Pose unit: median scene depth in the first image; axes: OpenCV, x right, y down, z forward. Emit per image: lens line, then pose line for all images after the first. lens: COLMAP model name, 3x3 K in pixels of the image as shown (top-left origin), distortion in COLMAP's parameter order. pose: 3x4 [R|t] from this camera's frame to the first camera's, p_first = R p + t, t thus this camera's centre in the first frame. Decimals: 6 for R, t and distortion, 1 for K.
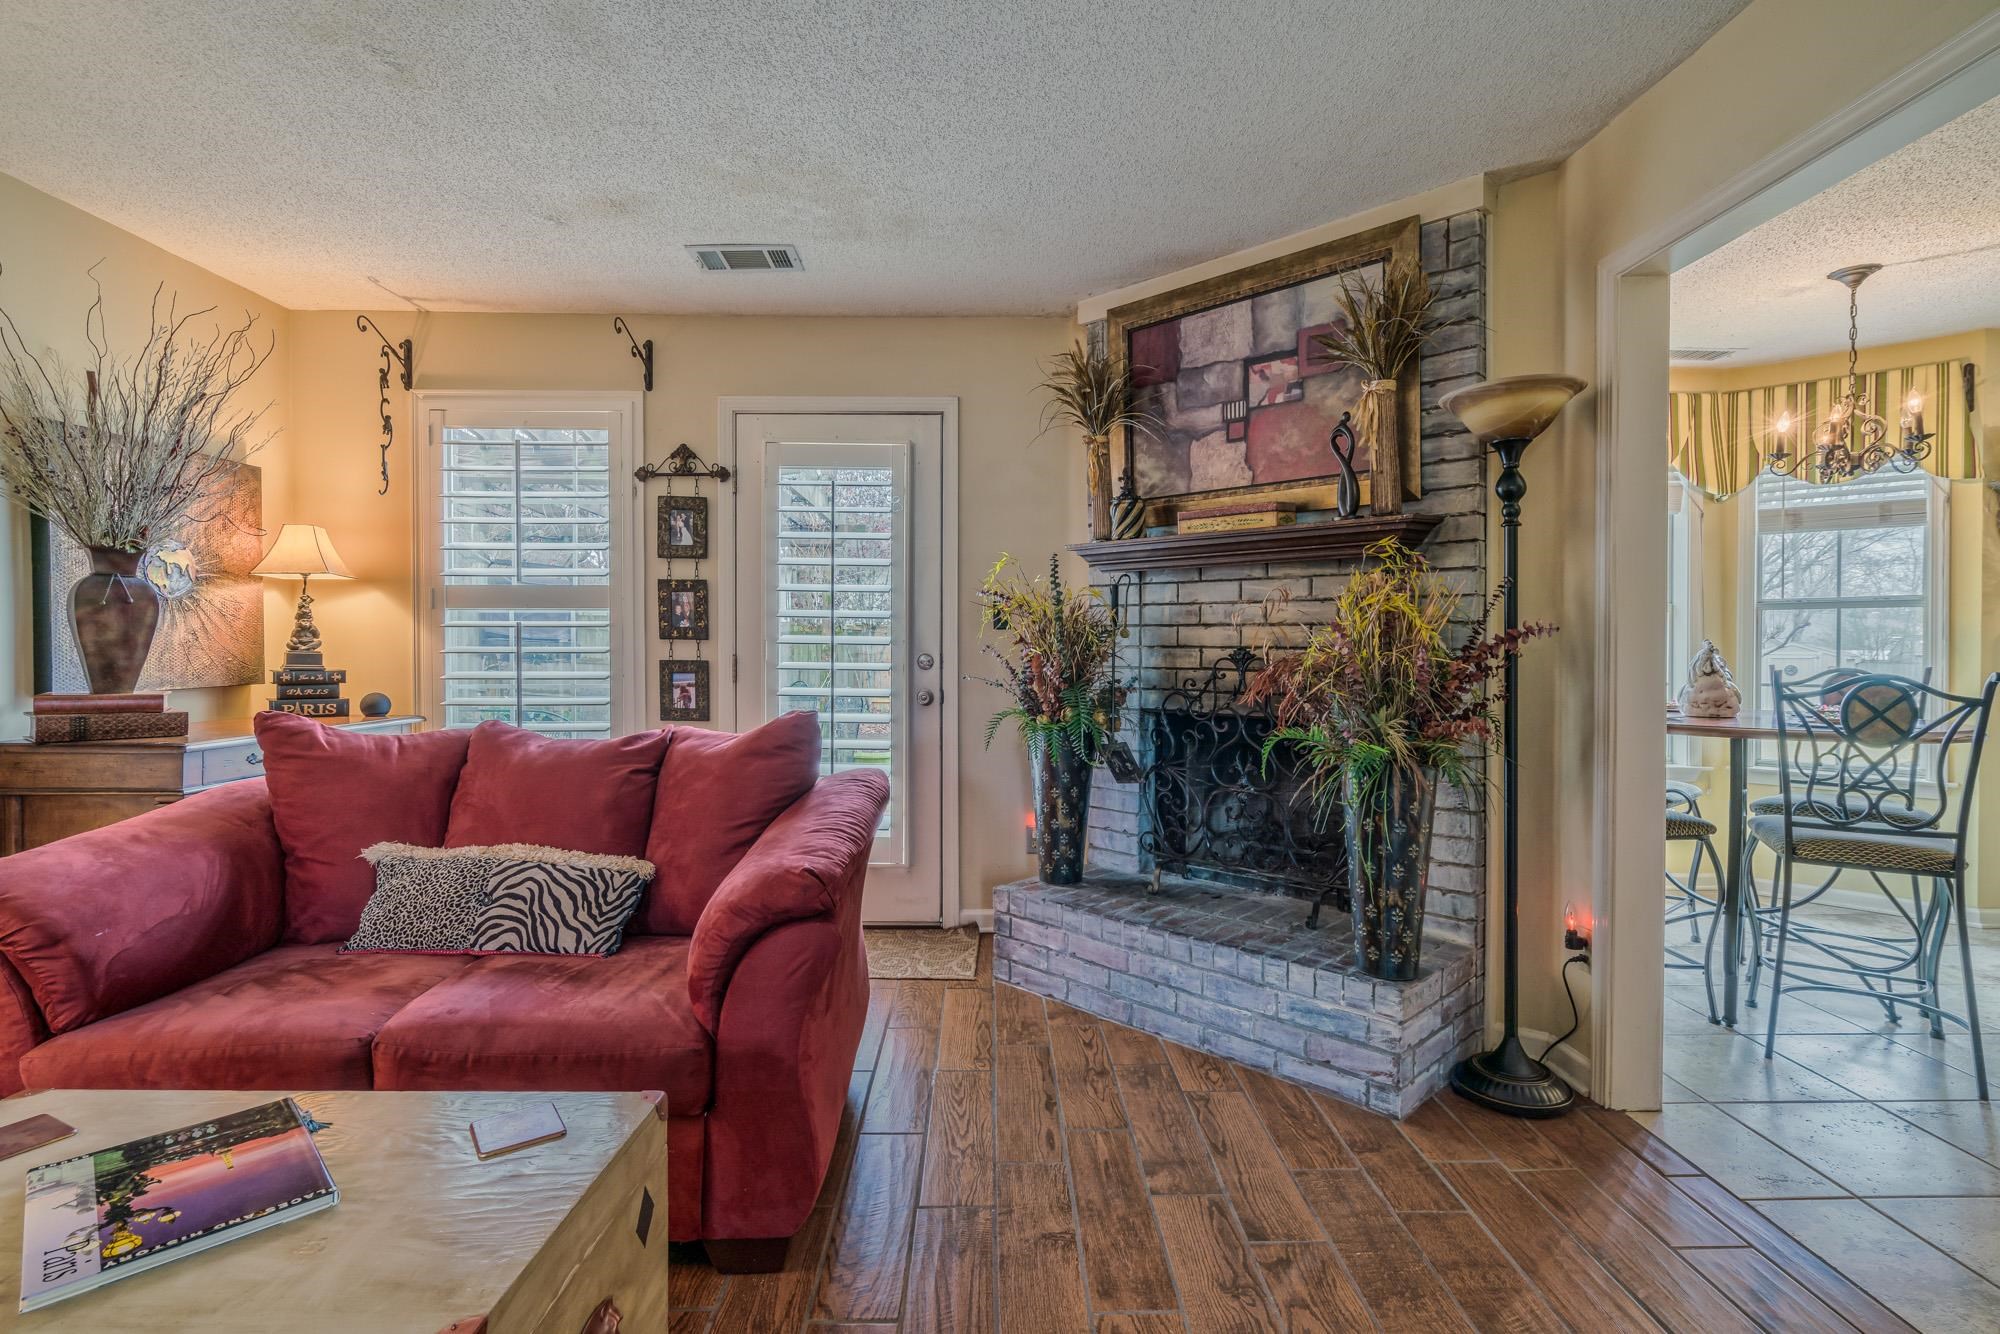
lens RADIAL K [[935.2, 0, 1007.9], [0, 935.2, 658.7], [0, 0, 1]] dist [-0.012553, 0.003628]
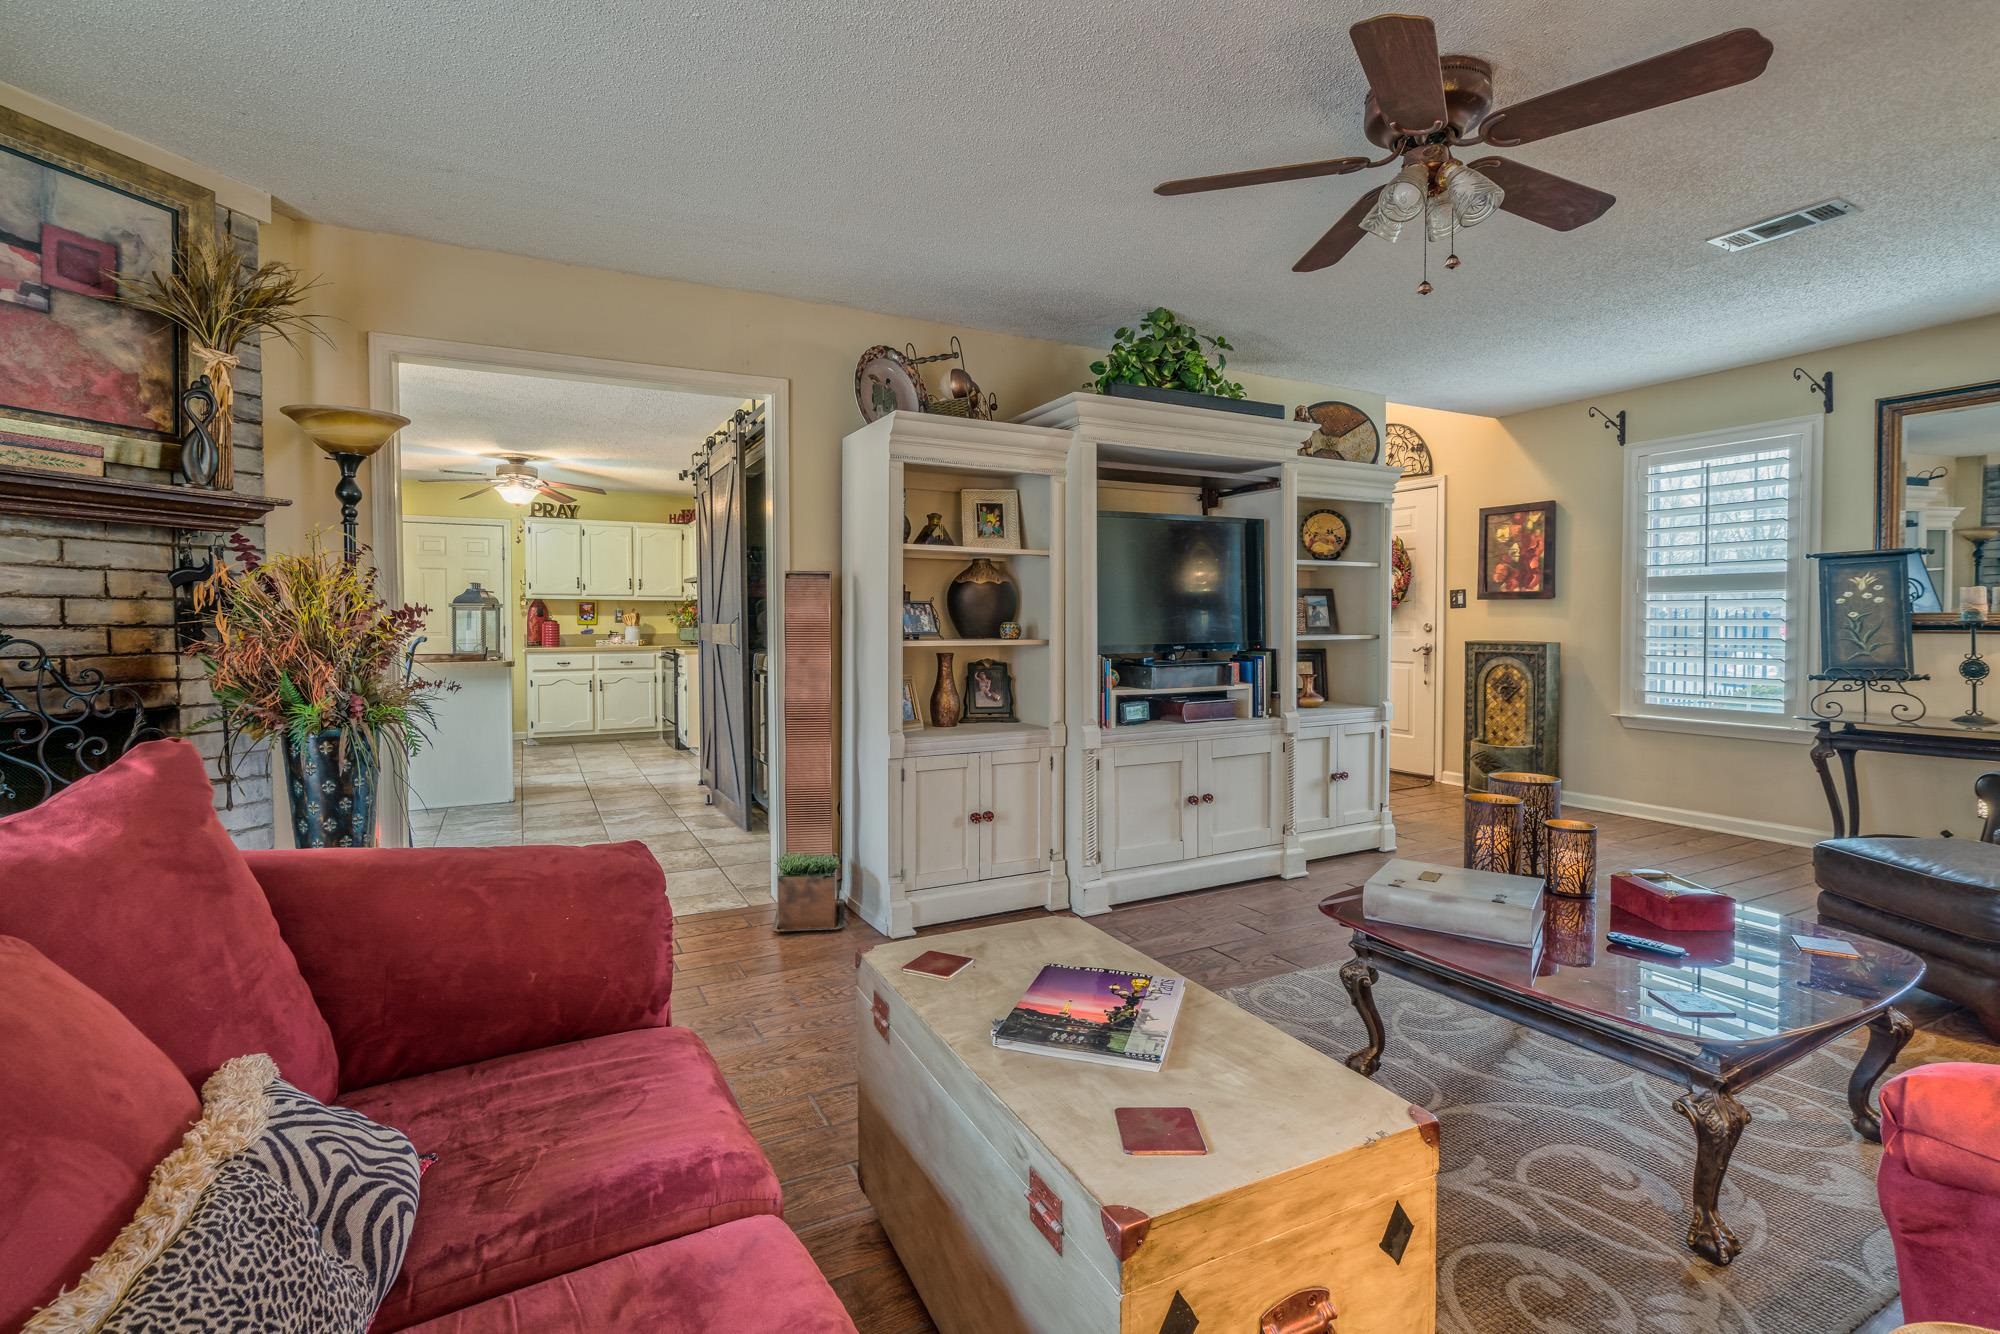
lens RADIAL K [[935.2, 0, 1009.2], [0, 935.2, 650.8], [0, 0, 1]] dist [-0.012553, 0.003628]
pose [[-0.465975, -0.028013, 0.884354, -0.831573], [0.013370, 0.999162, 0.038694, -0.011404], [-0.884697, 0.029855, -0.465210, 0.707850]]
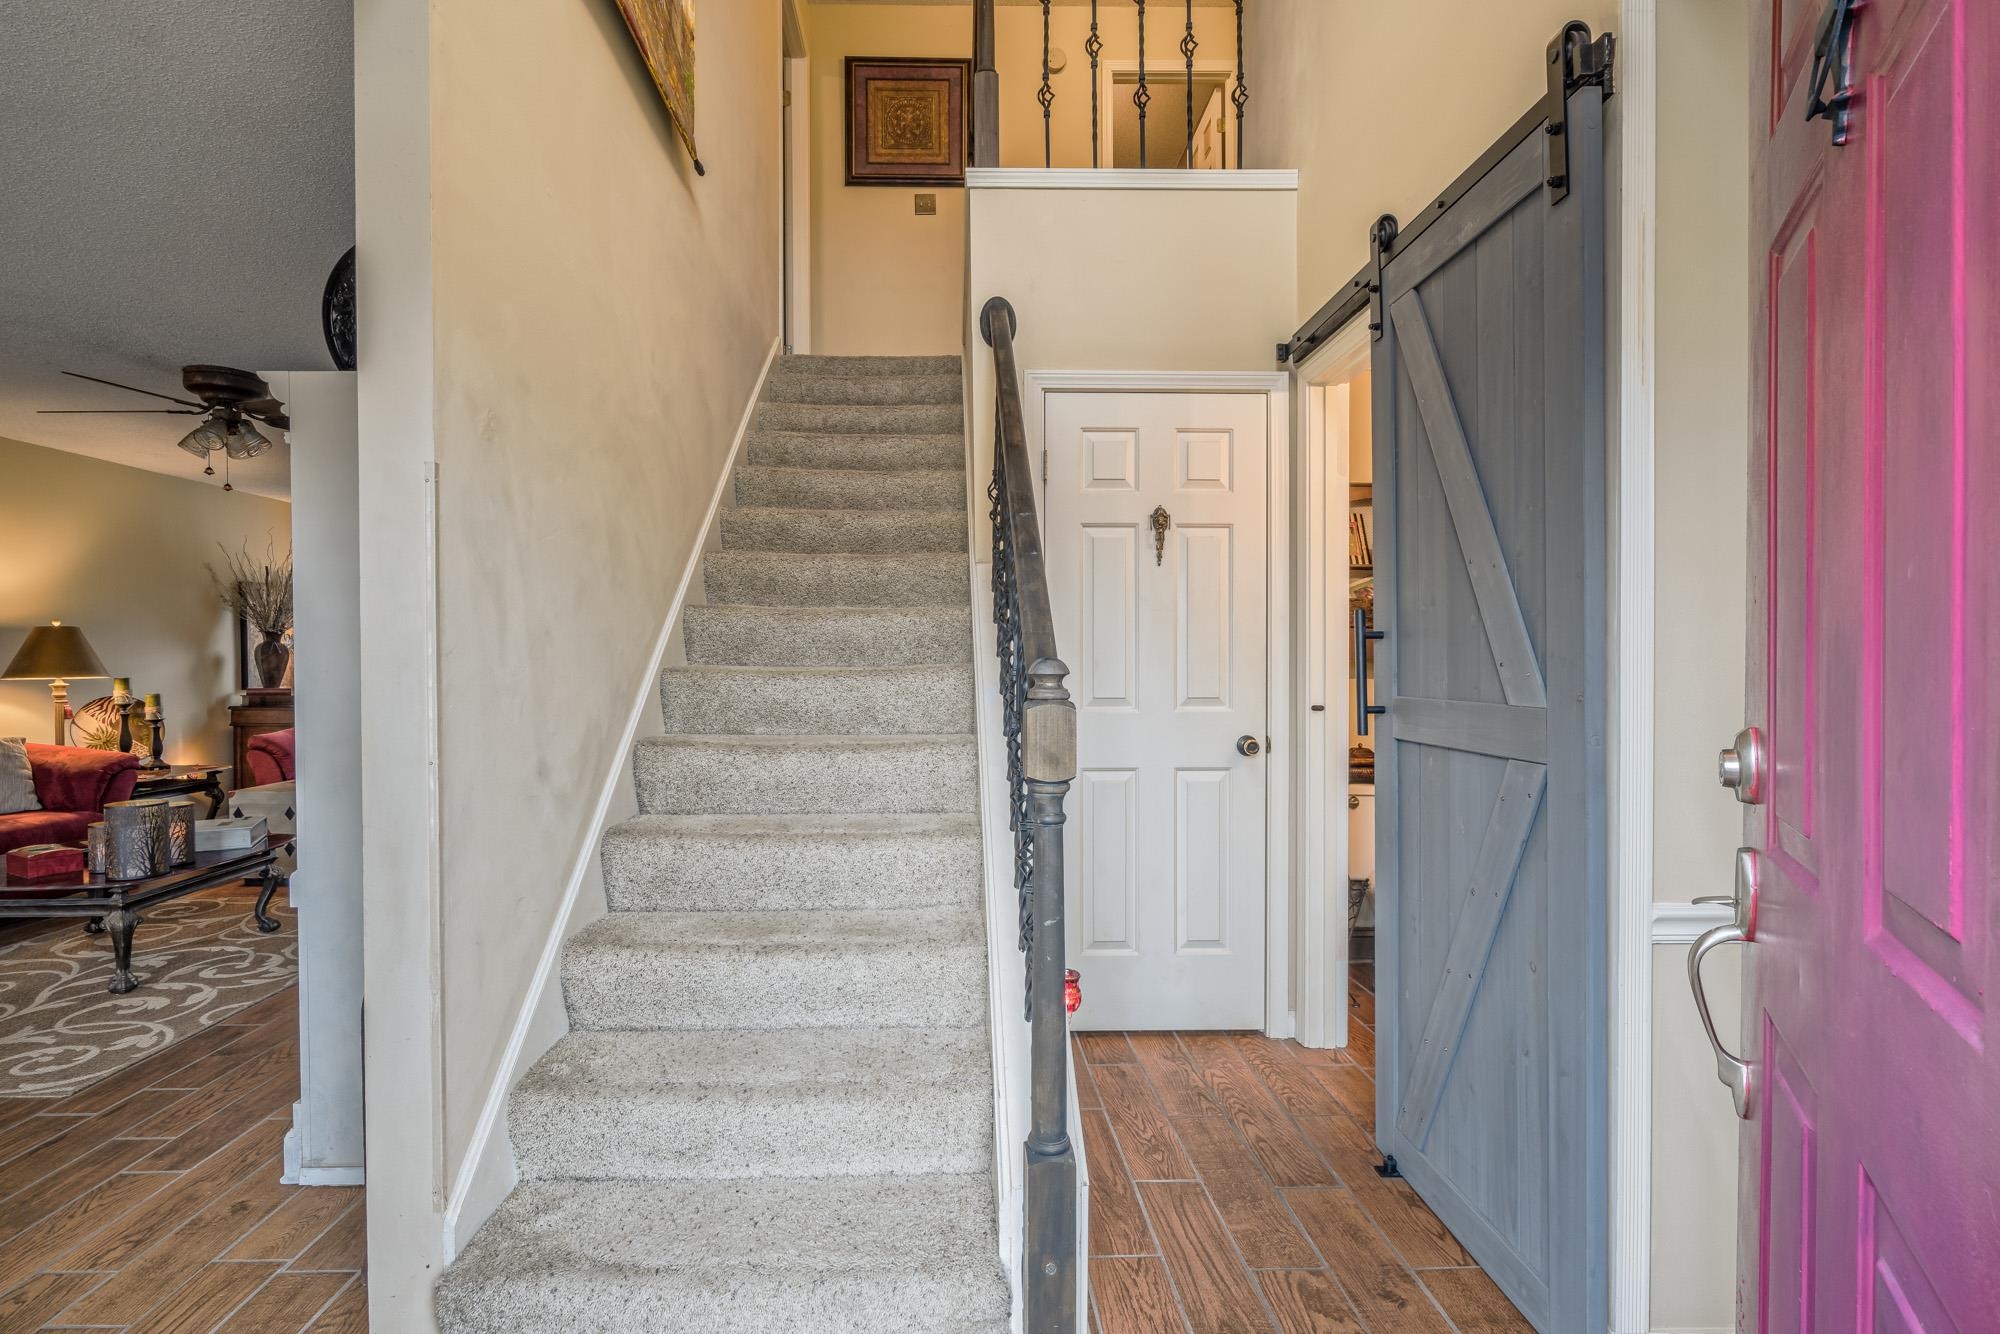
lens RADIAL K [[935.2, 0, 972.7], [0, 935.2, 653.9], [0, 0, 1]] dist [-0.012553, 0.003628]
pose [[0.999938, -0.007371, -0.008364, 0.984445], [0.007257, 0.999883, -0.013496, -0.007856], [0.008463, 0.013434, 0.999874, -1.535520]]
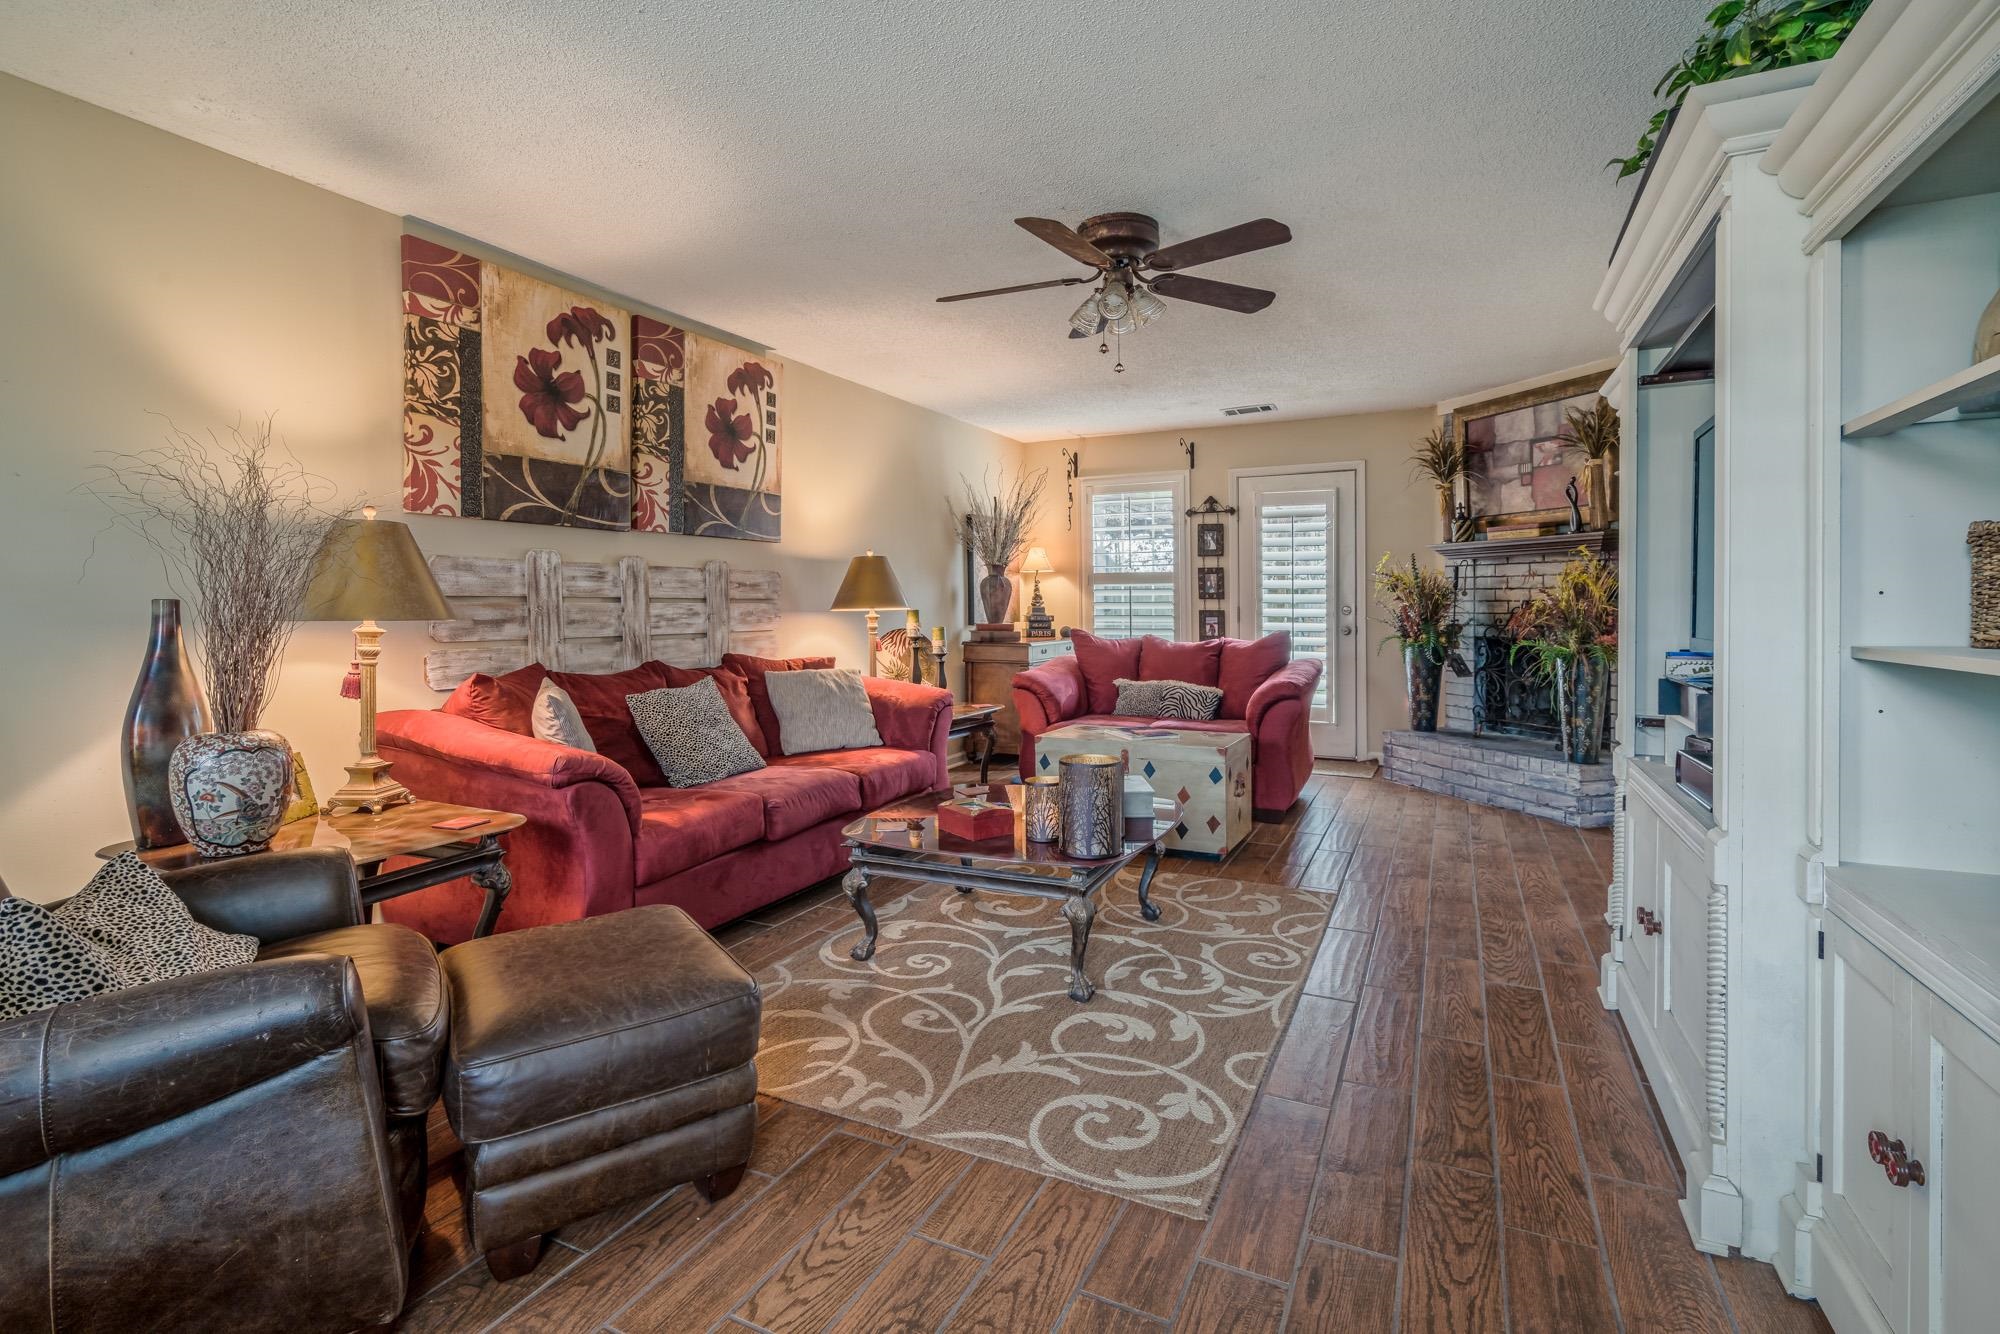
lens RADIAL K [[935.2, 0, 992.9], [0, 935.2, 614.9], [0, 0, 1]] dist [-0.012553, 0.003628]
pose [[0.886336, -0.002480, -0.463035, 0.187839], [0.002516, 0.999997, -0.000541, 0.015161], [0.463035, -0.000685, 0.886340, -1.205583]]
